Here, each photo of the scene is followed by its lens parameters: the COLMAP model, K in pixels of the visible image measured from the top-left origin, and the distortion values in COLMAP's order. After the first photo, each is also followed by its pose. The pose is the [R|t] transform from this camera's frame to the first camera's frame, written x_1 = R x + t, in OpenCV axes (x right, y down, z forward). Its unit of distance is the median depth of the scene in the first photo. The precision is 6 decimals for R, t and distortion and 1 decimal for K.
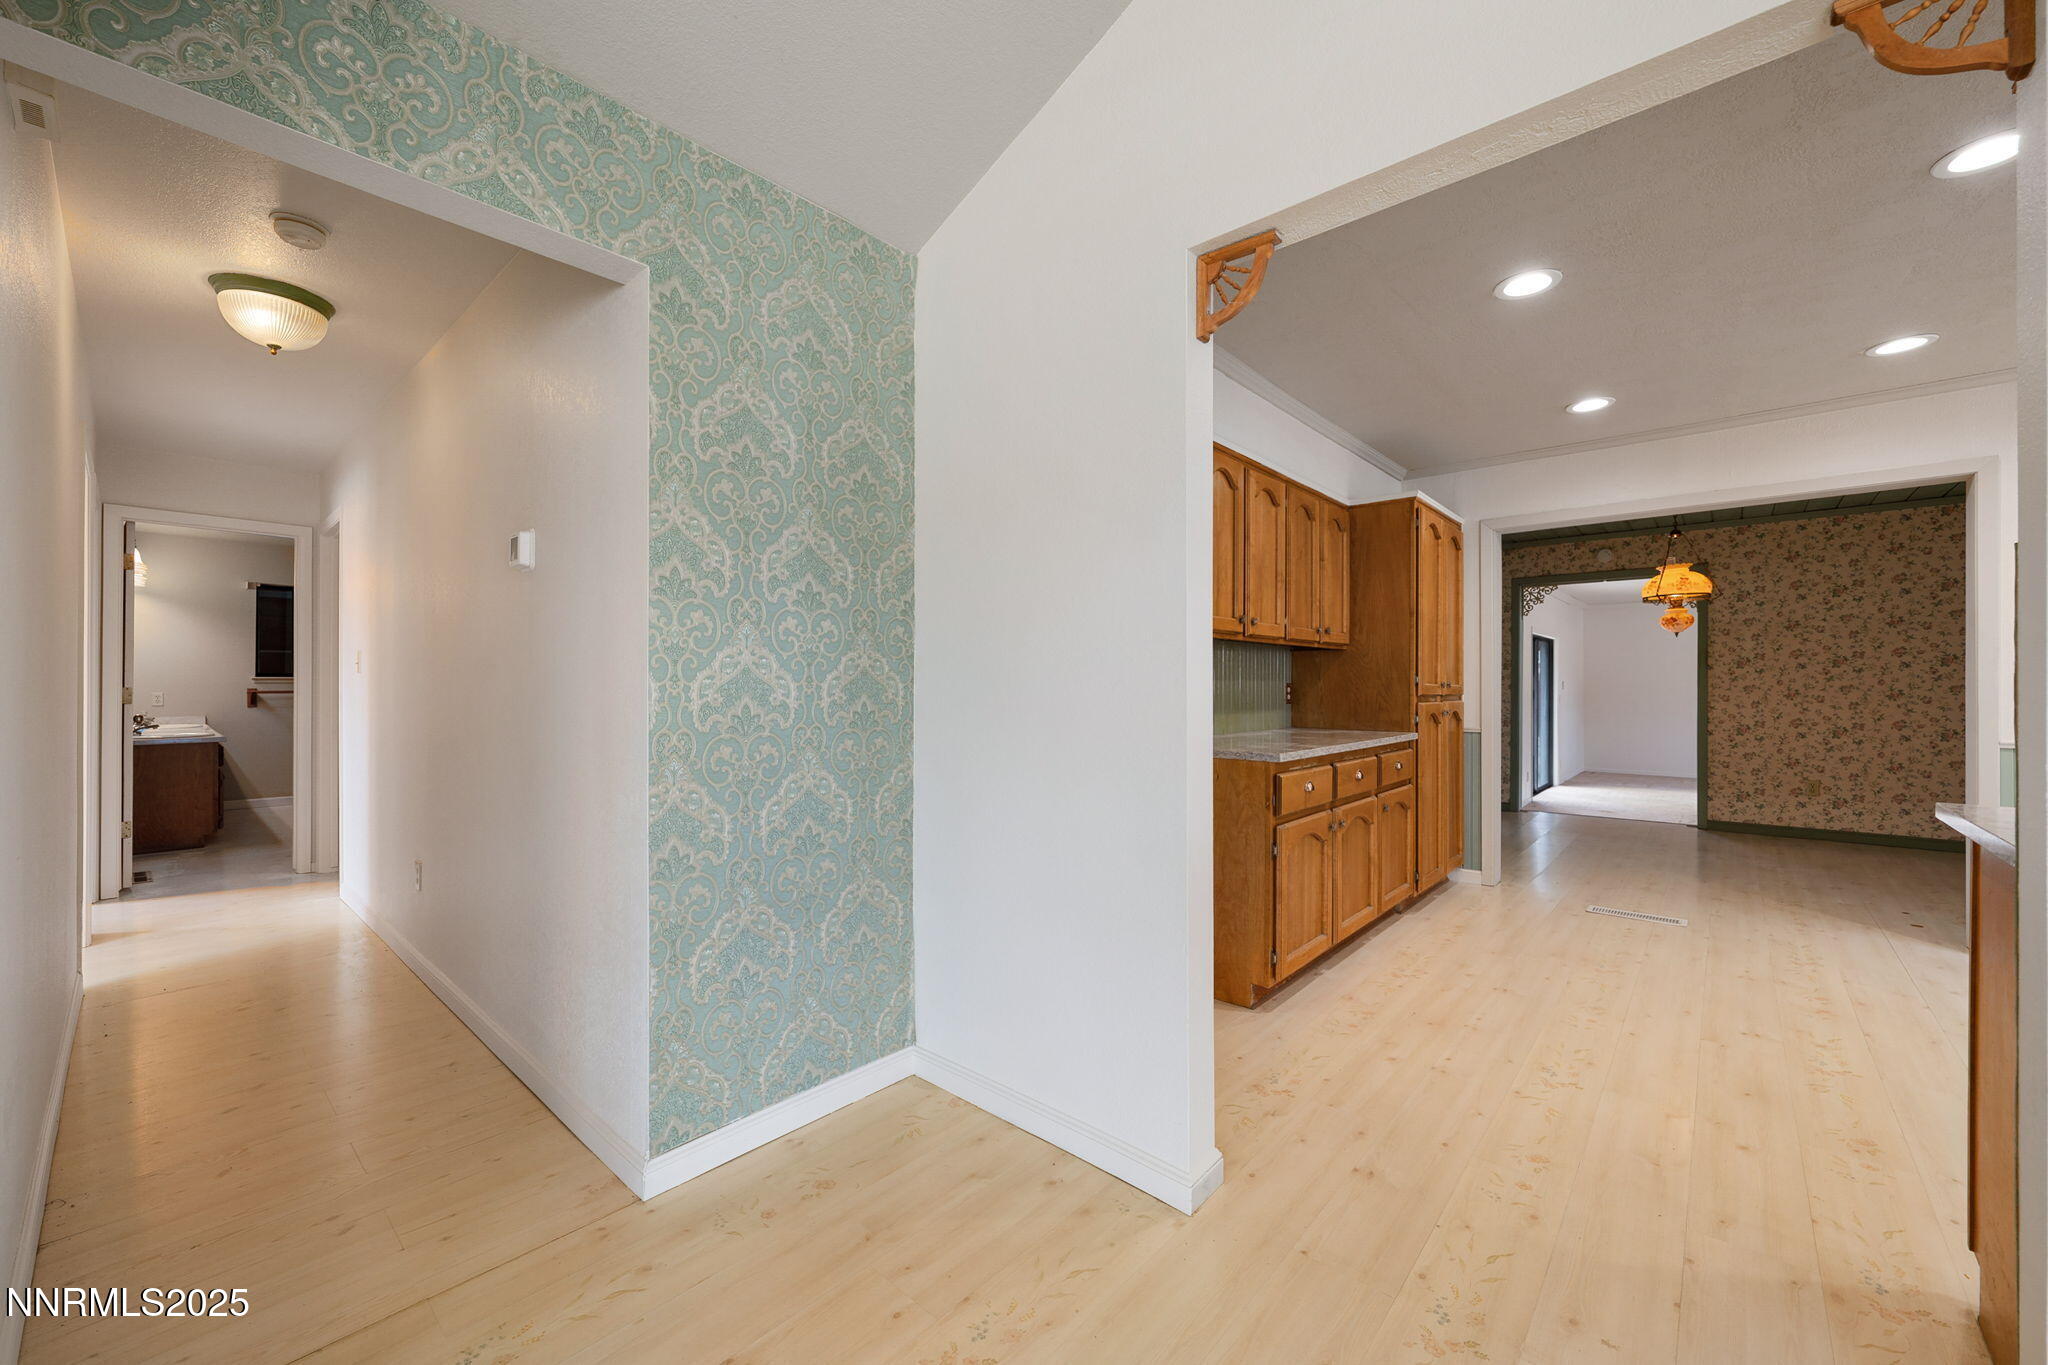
lens RADIAL K [[799.6, 0, 1030.4], [0, 799.6, 684.0], [0, 0, 1]] dist [-0.002191, 0.000375]
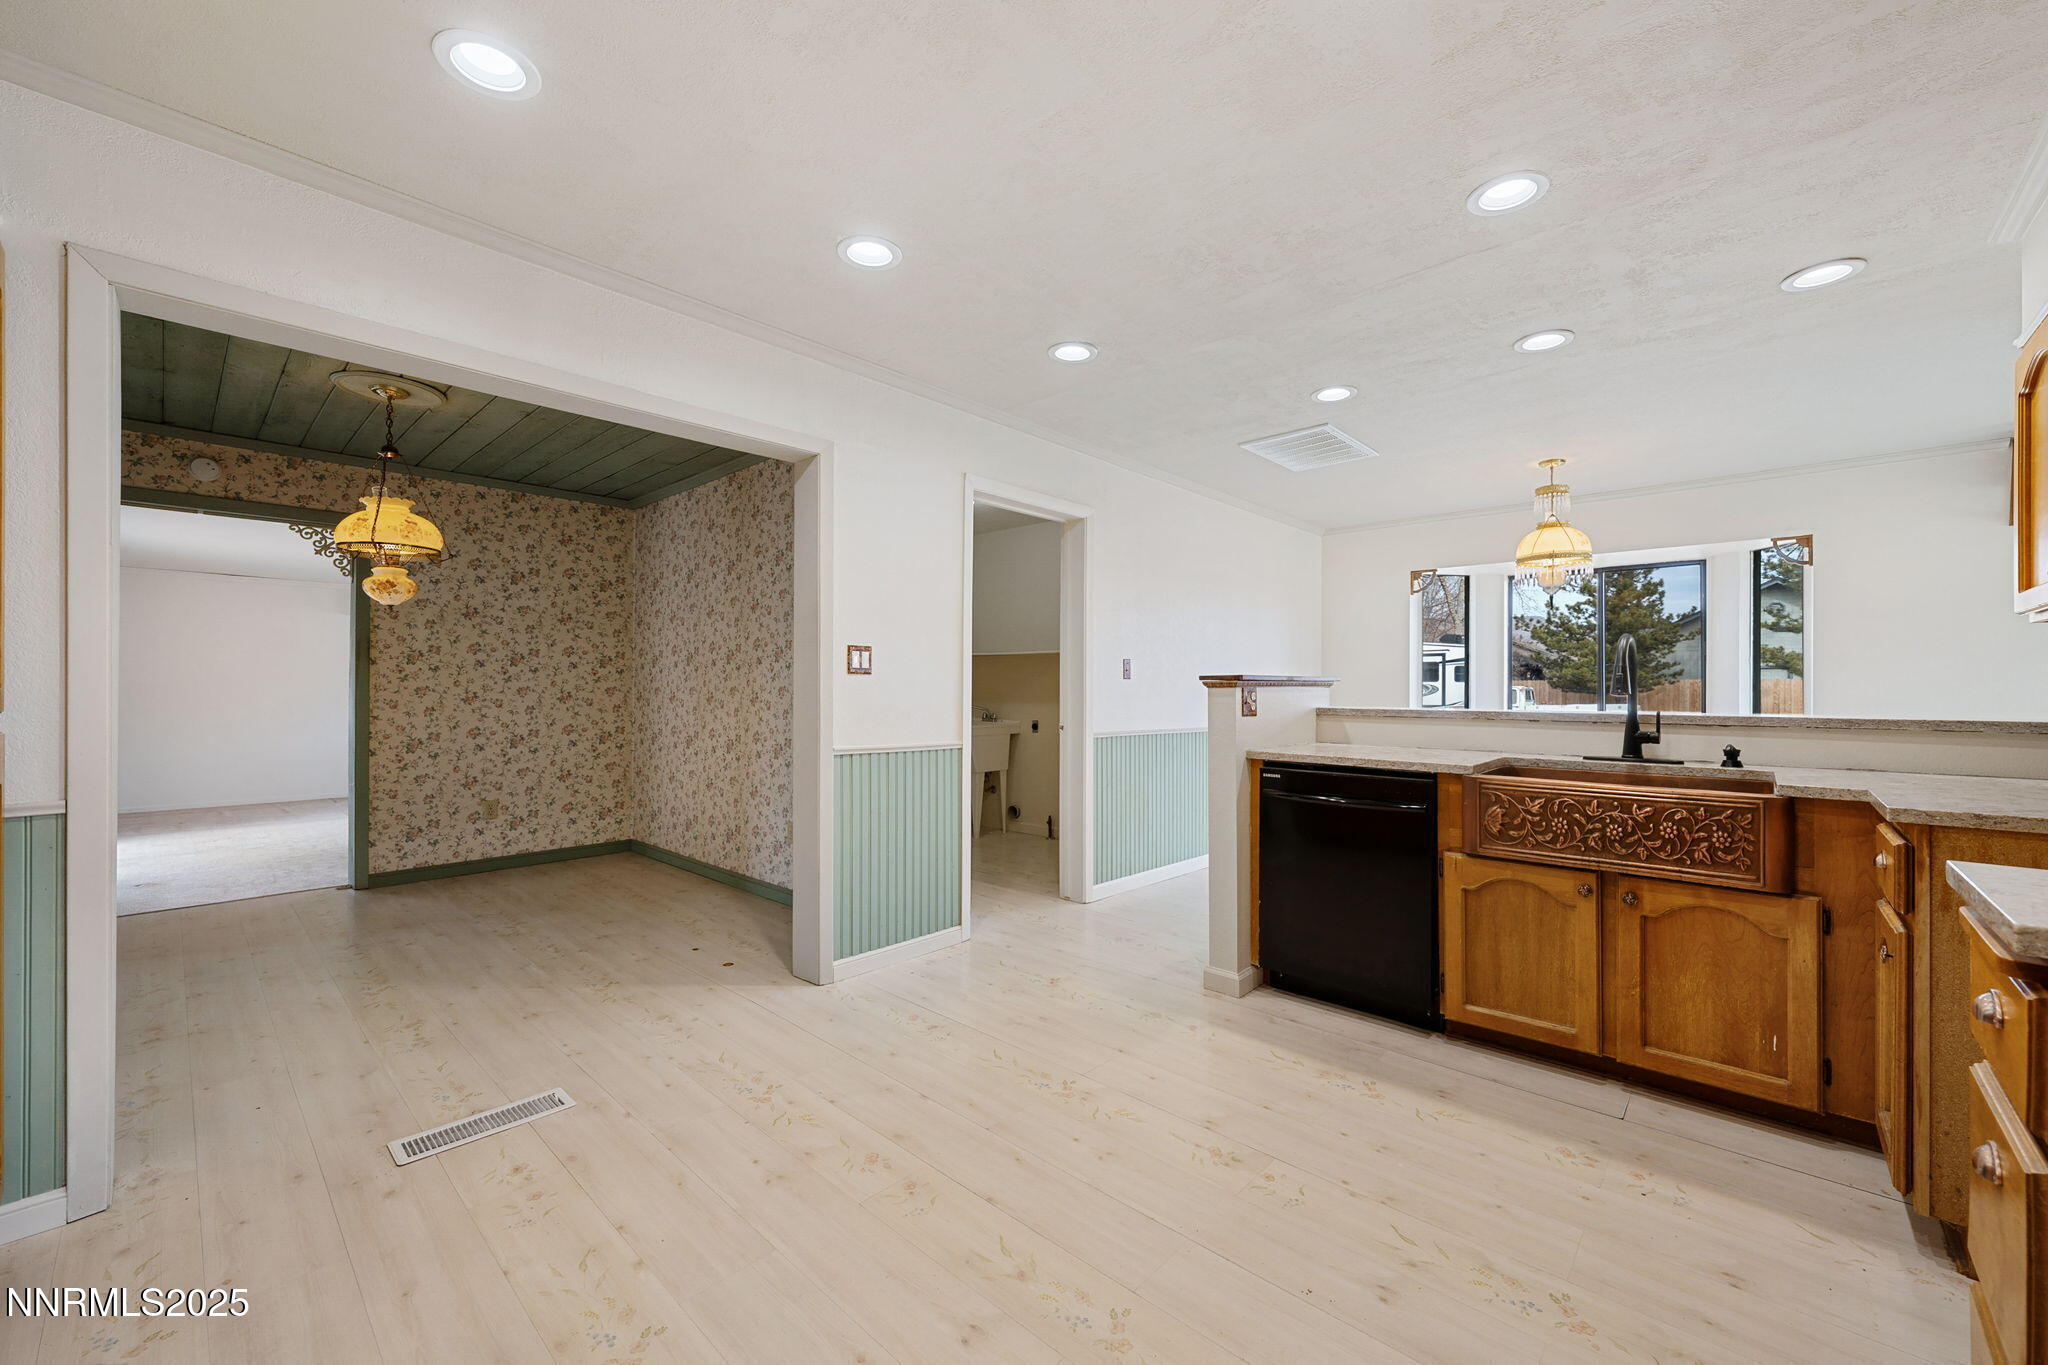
lens RADIAL K [[799.6, 0, 1015.3], [0, 799.6, 689.3], [0, 0, 1]] dist [-0.002191, 0.000375]
pose [[0.034230, -0.001023, 0.999413, 0.180940], [-0.004514, 0.999989, 0.001178, 0.000752], [-0.999404, -0.004551, 0.034225, 0.472861]]
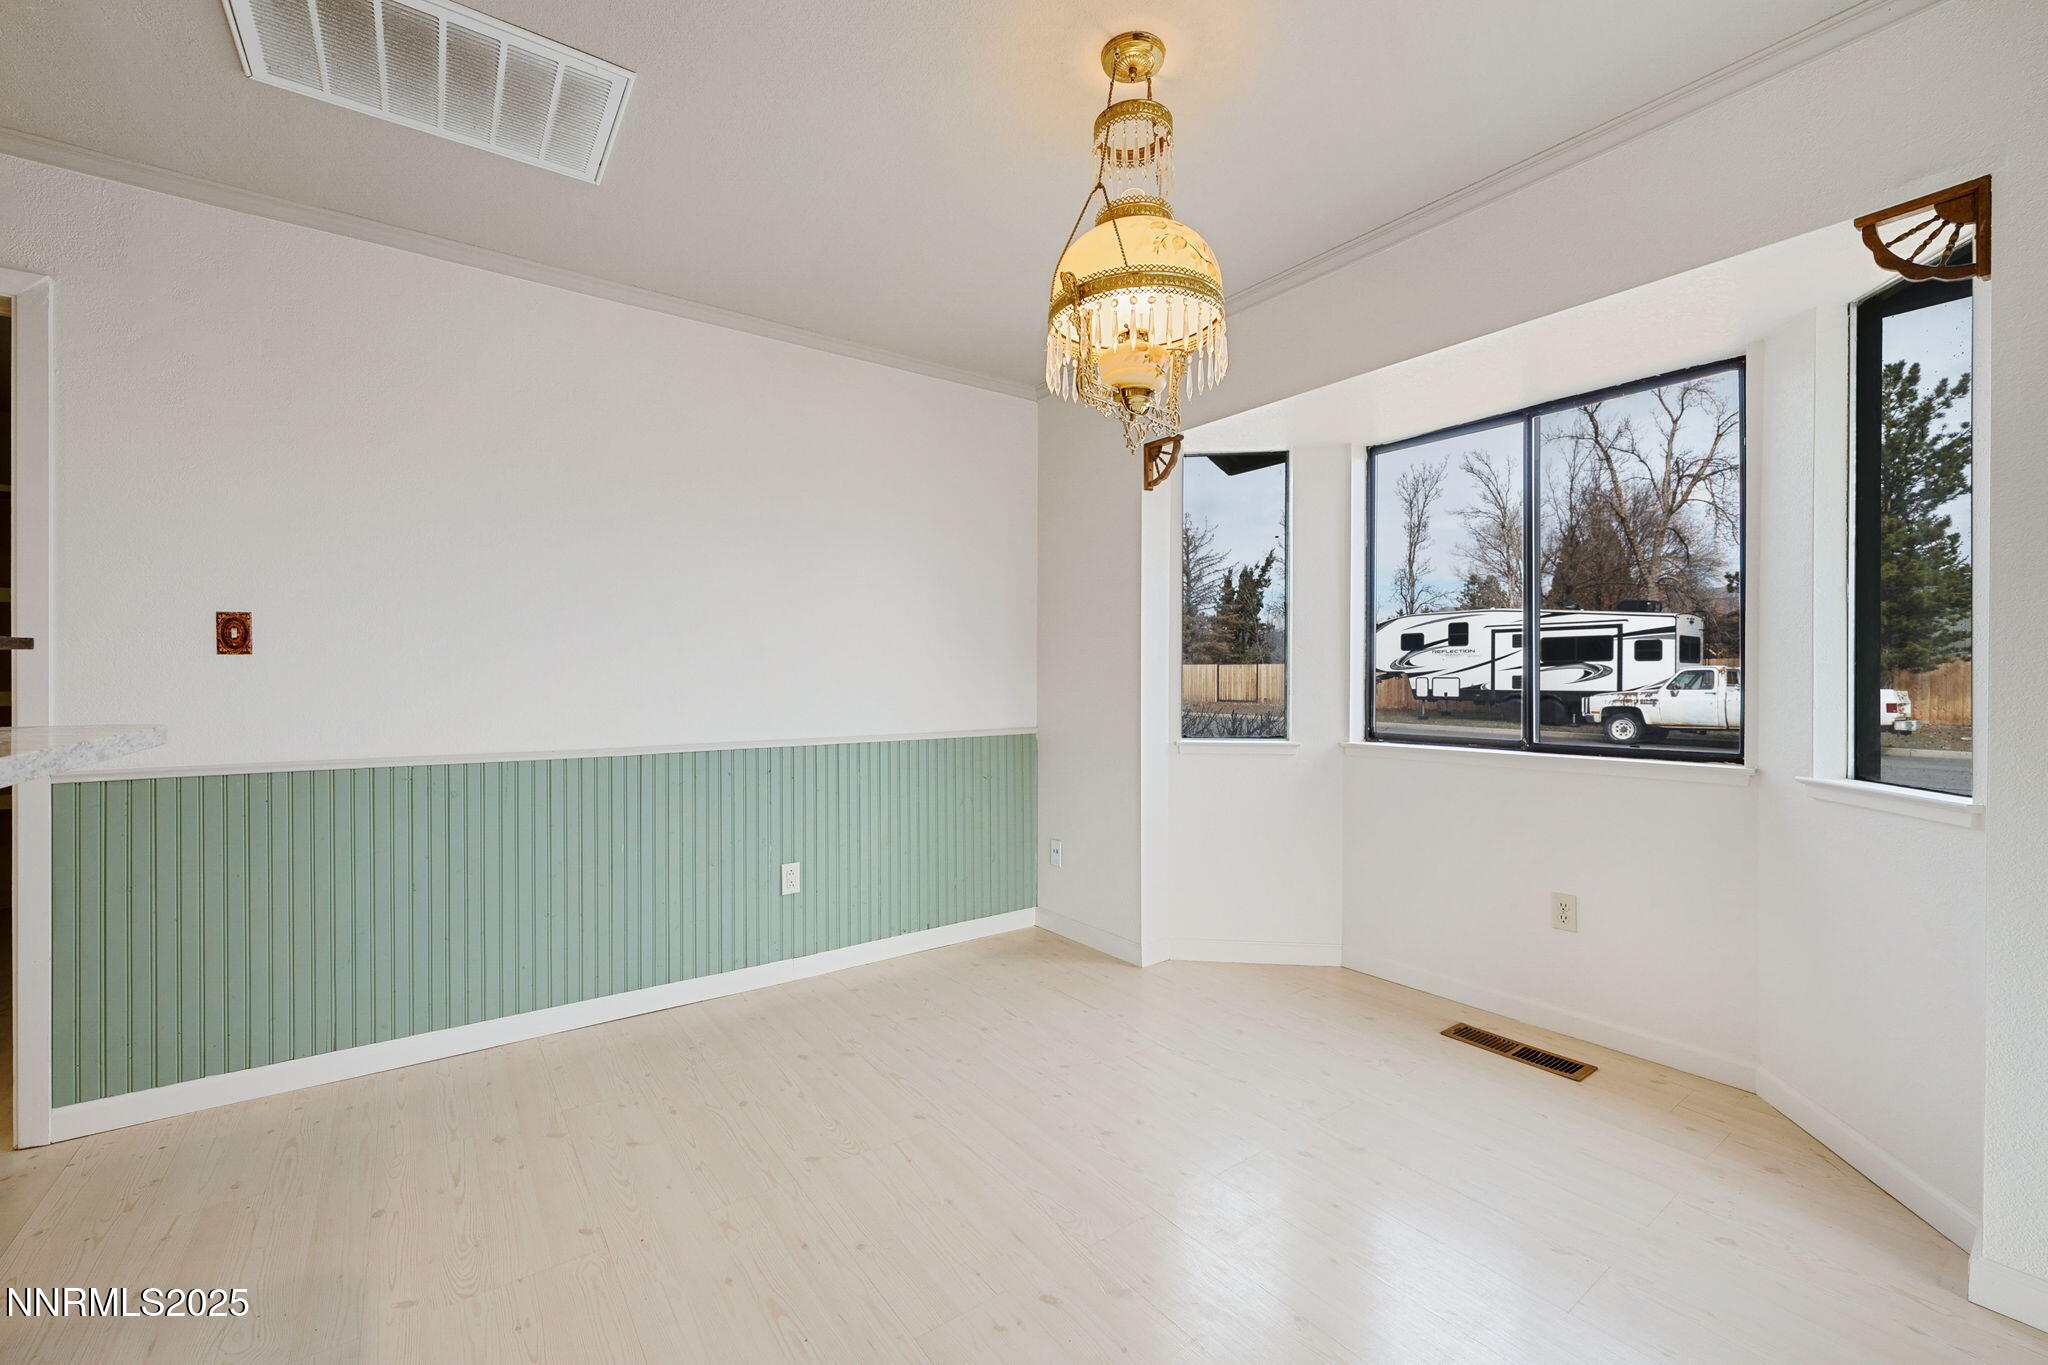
lens RADIAL K [[831.1, 0, 1019.8], [0, 831.1, 672.0], [0, 0, 1]] dist [-0.001243, 0.000455]
pose [[0.217278, 0.000721, 0.976110, 0.721241], [0.001733, 0.999998, -0.001124, 0.000244], [-0.976108, 0.001936, 0.217276, -0.093259]]
